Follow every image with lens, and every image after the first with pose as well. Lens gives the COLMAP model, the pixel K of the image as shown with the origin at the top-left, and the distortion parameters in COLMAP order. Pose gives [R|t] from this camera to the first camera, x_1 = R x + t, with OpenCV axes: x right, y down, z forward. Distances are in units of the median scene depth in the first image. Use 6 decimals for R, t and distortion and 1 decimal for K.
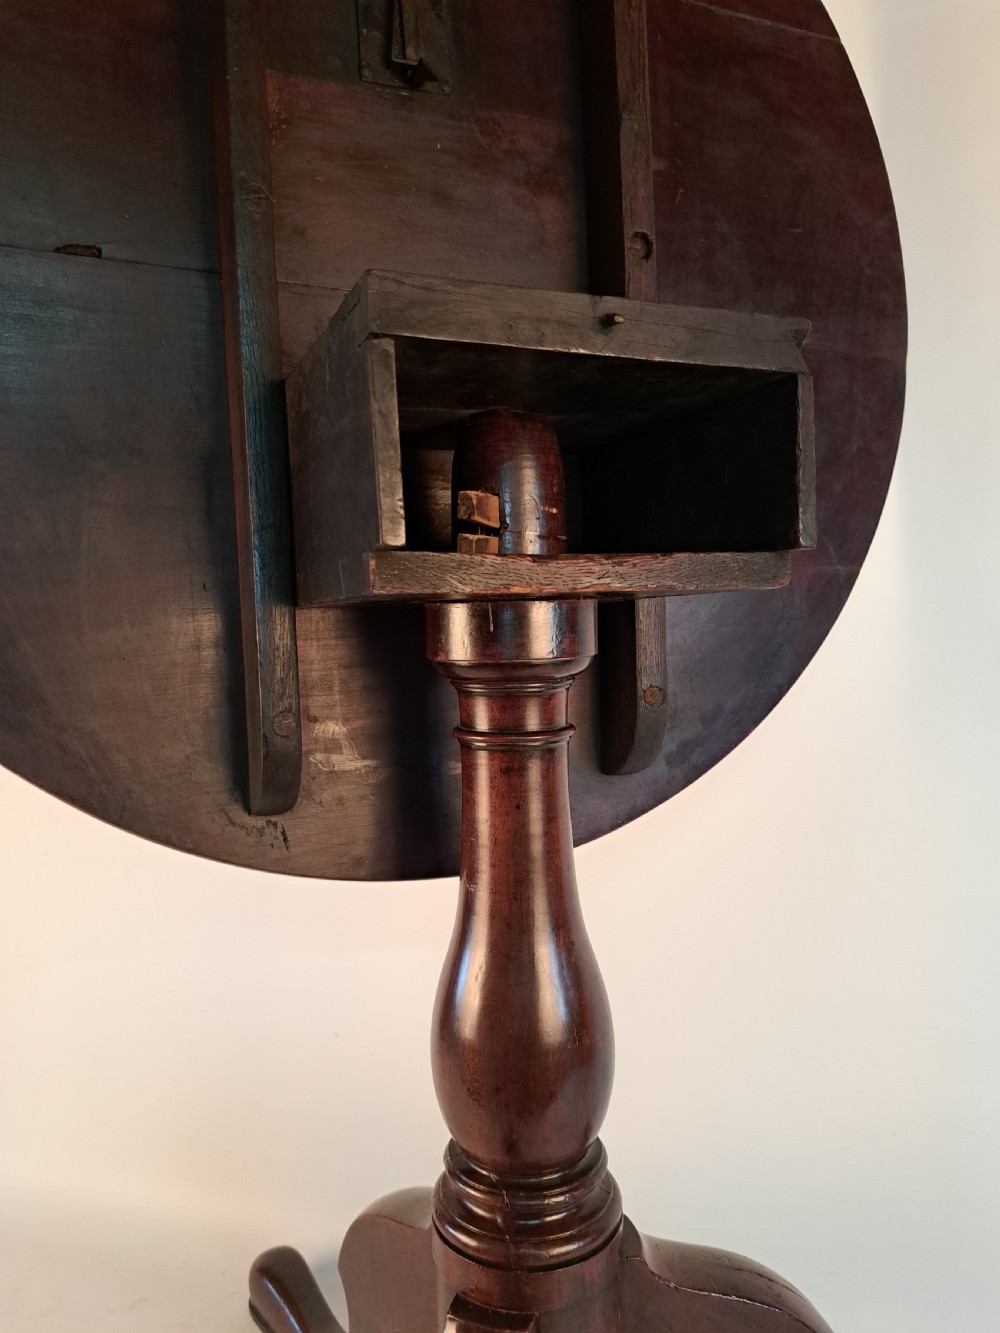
lens RADIAL K [[971.8, 0, 517.8], [0, 971.8, 684.5], [0, 0, 1]] dist [0.023067, -0.003856]
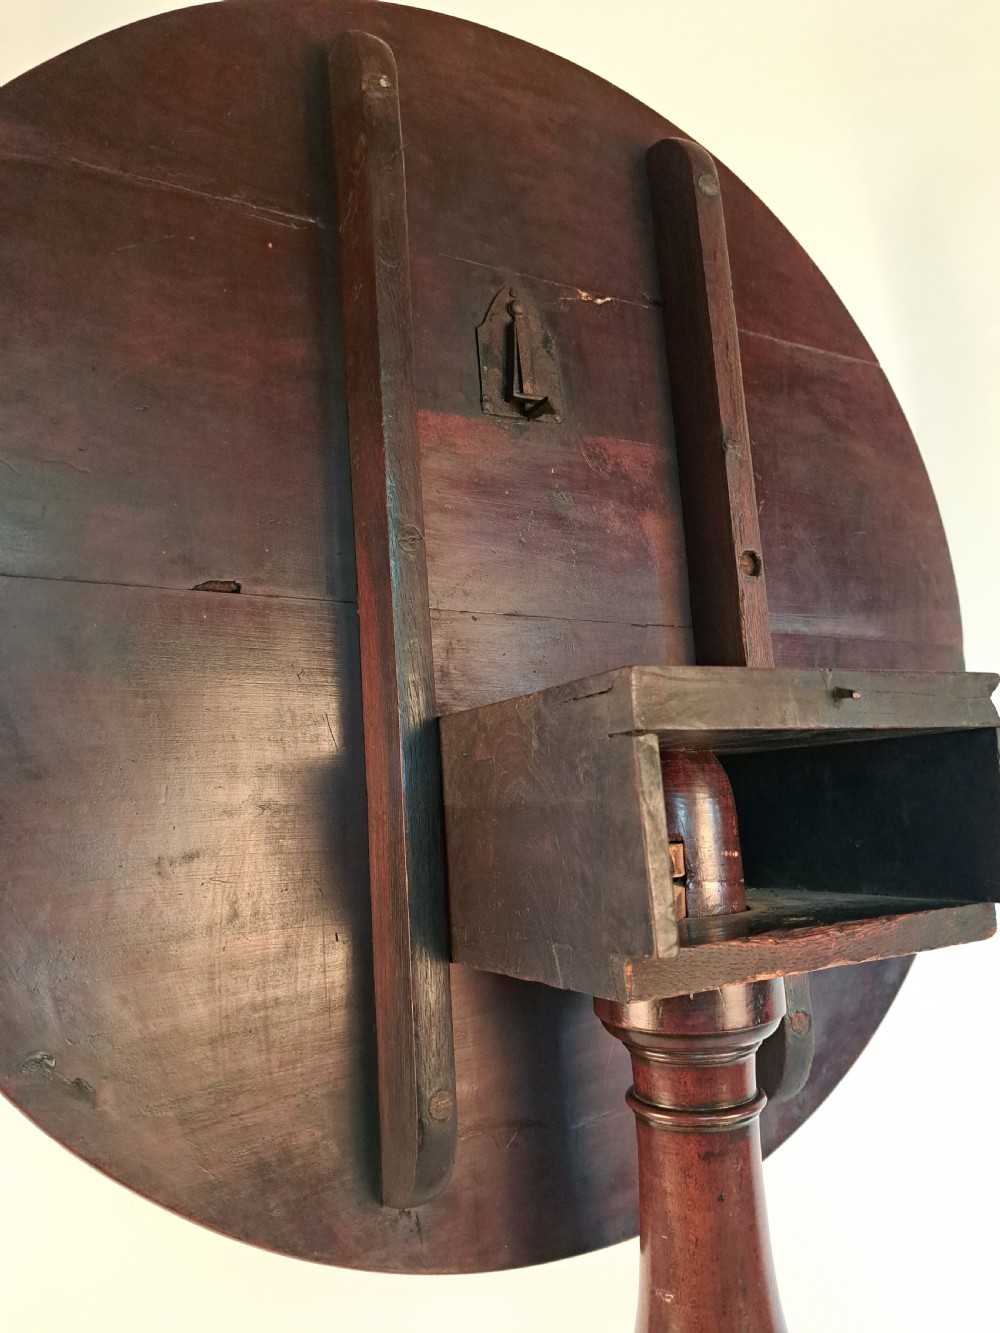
lens RADIAL K [[950.8, 0, 536.8], [0, 950.8, 697.4], [0, 0, 1]] dist [0.180000, -0.315999]
pose [[0.993476, -0.013167, 0.113282, -0.215455], [0.032819, 0.984302, -0.173414, -0.143539], [-0.109221, 0.176000, 0.978312, 0.060130]]
